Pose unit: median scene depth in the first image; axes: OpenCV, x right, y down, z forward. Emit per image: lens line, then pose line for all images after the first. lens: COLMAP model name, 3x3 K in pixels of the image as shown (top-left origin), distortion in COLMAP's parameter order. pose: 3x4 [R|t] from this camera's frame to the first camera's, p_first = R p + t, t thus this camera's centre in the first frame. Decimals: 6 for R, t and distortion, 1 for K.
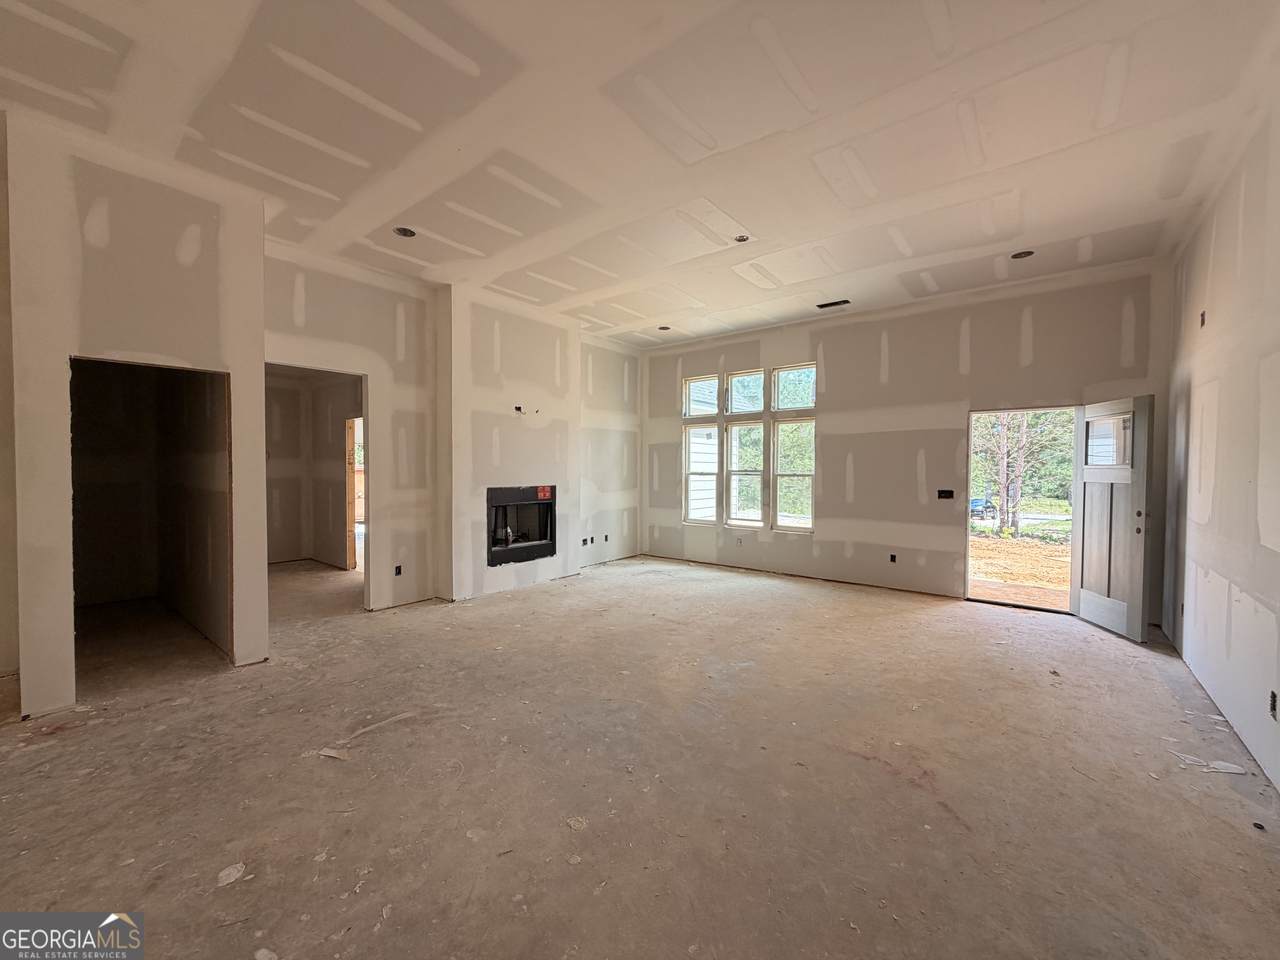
lens RADIAL K [[505.6, 0, 640.0], [0, 505.6, 480.0], [0, 0, 1]] dist [-0.001267, 0.000007]
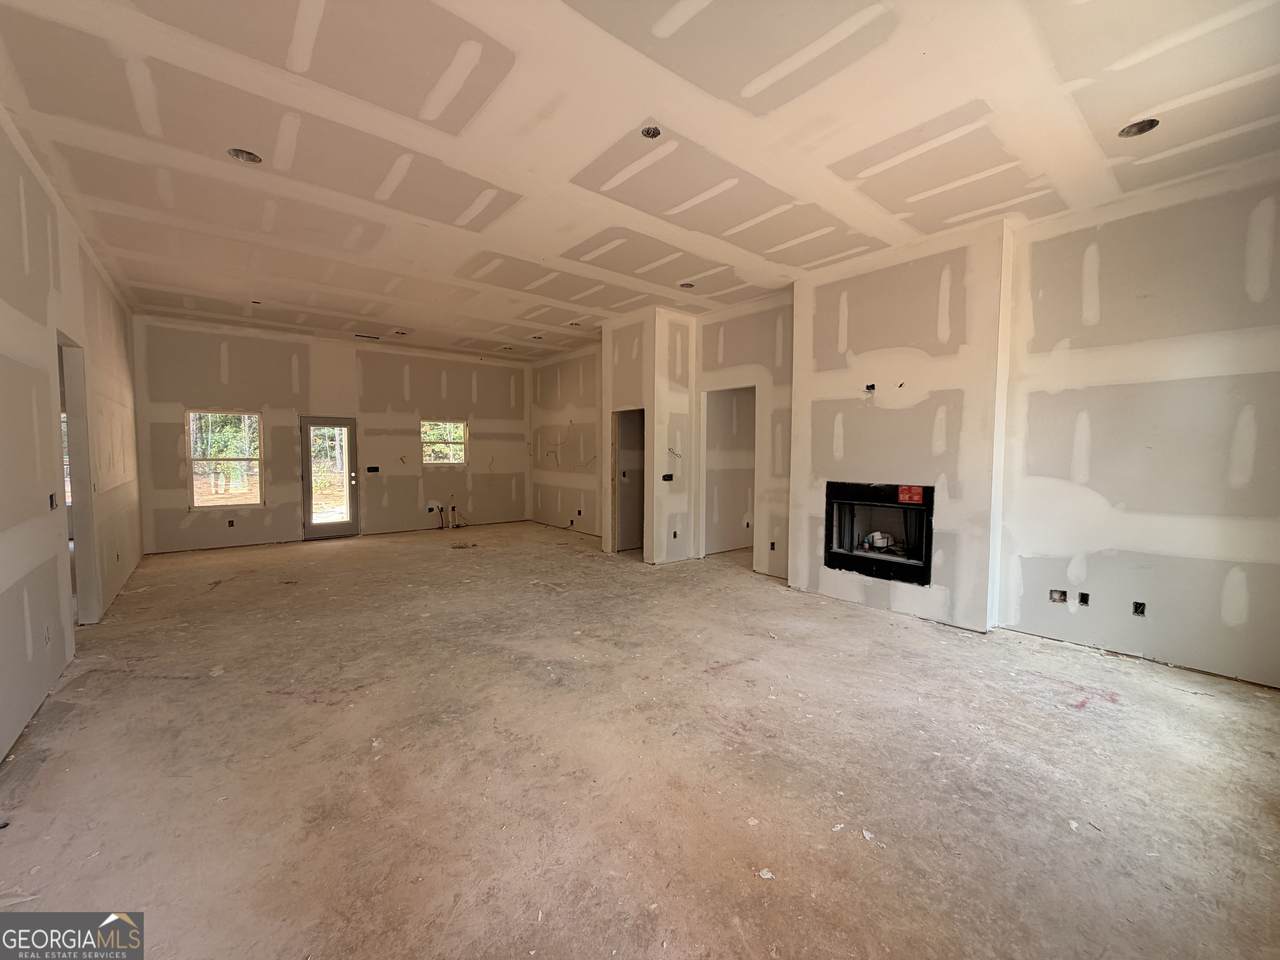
lens RADIAL K [[514.7, 0, 640.0], [0, 514.7, 480.0], [0, 0, 1]] dist [0.001206, -0.000033]
pose [[-0.201489, 0.047274, -0.978349, 0.697668], [-0.027736, 0.998159, 0.053943, -0.028586], [0.979098, 0.038005, -0.199807, 0.866425]]
